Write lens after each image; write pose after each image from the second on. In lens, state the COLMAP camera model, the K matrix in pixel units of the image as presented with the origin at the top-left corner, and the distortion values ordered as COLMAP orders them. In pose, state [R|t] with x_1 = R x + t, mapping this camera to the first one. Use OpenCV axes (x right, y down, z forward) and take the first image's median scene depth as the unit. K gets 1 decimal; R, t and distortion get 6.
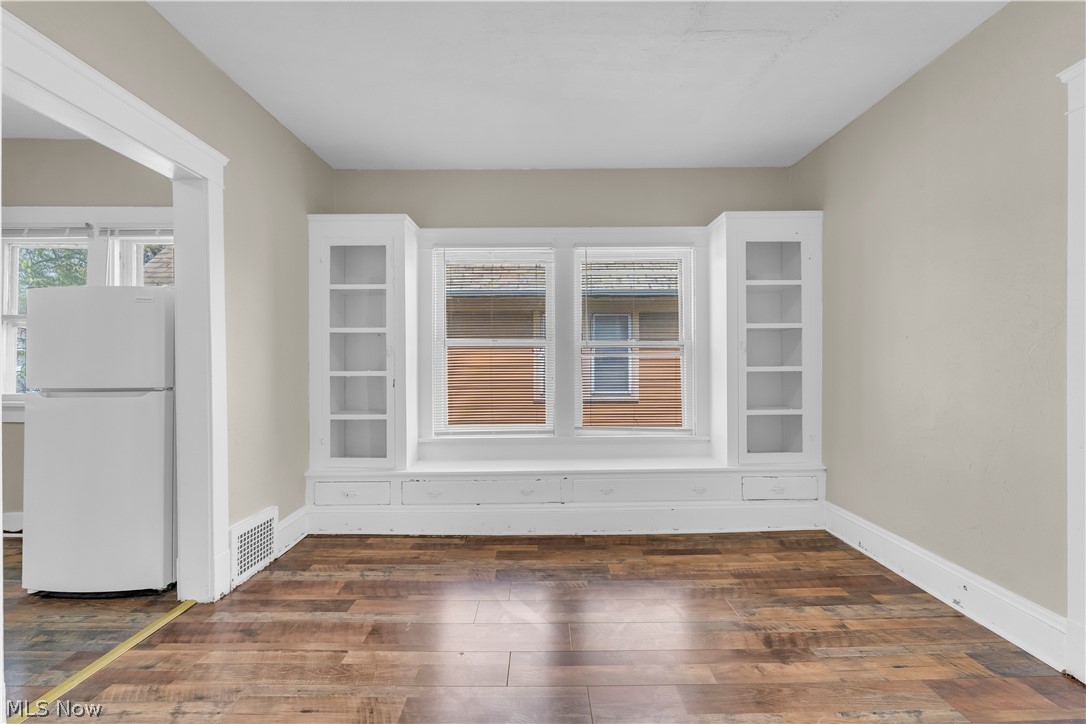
lens RADIAL K [[447.2, 0, 539.2], [0, 447.2, 360.2], [0, 0, 1]] dist [-0.000167, -0.000185]
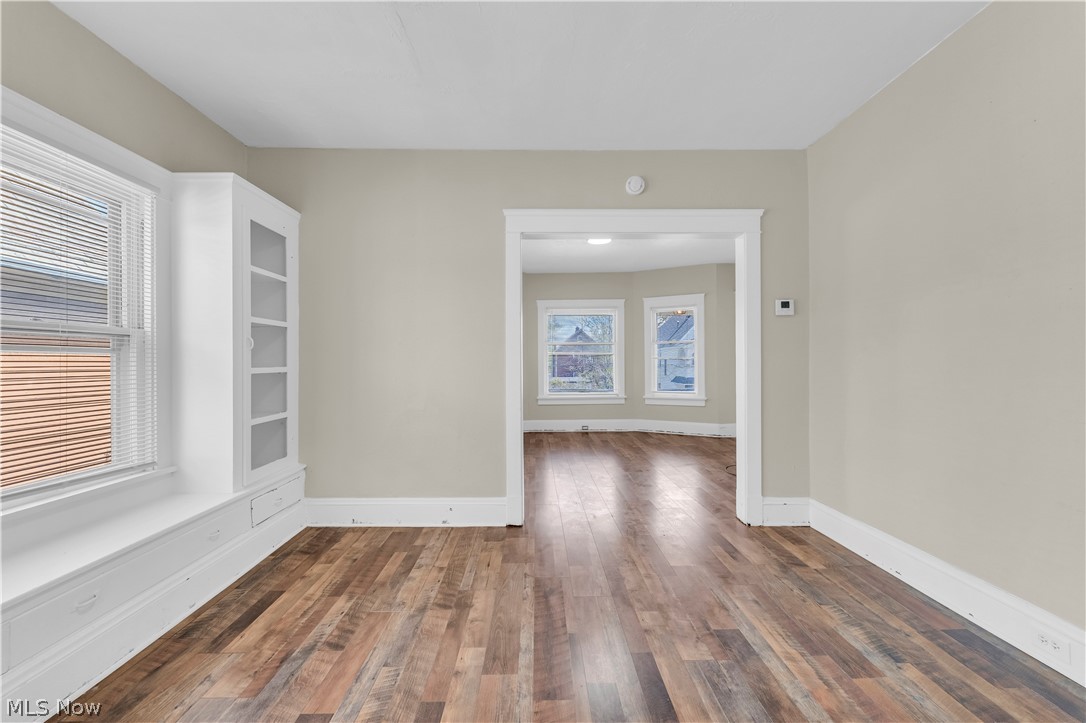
lens RADIAL K [[447.2, 0, 541.3], [0, 447.2, 363.2], [0, 0, 1]] dist [-0.000167, -0.000185]
pose [[-0.027332, 0.006425, 0.999606, -0.462454], [-0.001636, 0.999978, -0.006472, 0.012712], [-0.999625, -0.001813, -0.027321, 0.569557]]
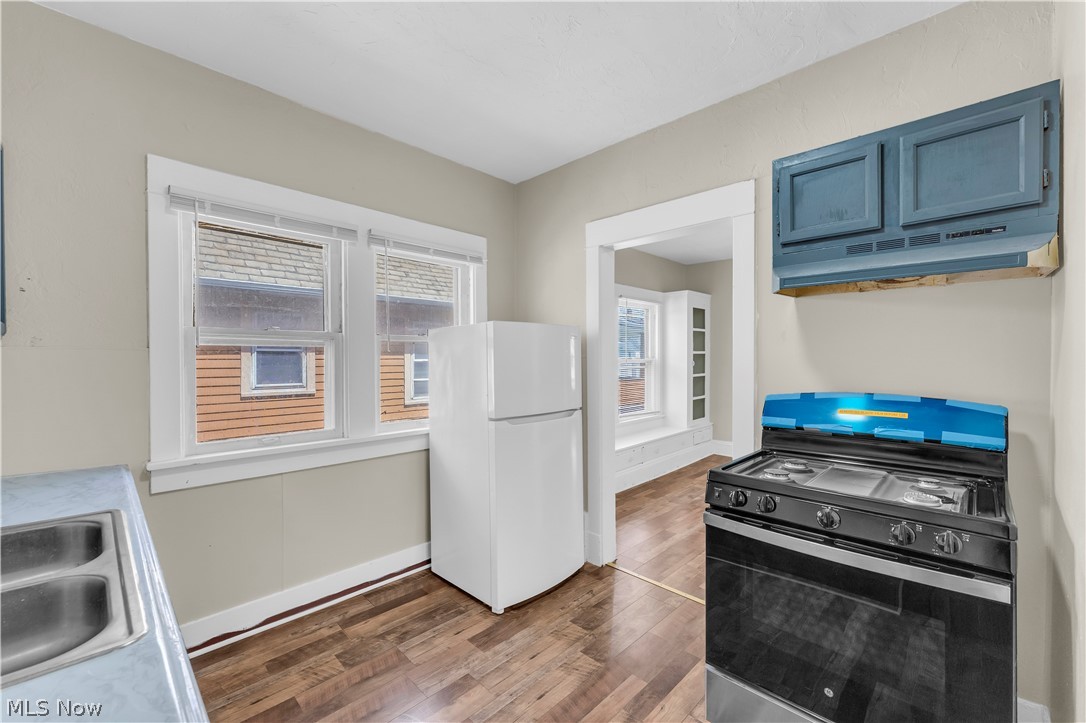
lens RADIAL K [[447.2, 0, 547.4], [0, 447.2, 358.7], [0, 0, 1]] dist [-0.000167, -0.000185]
pose [[0.691287, -0.000979, 0.722579, -1.560492], [-0.009126, 0.999907, 0.010086, -0.076692], [-0.722522, -0.013567, 0.691215, 0.171451]]
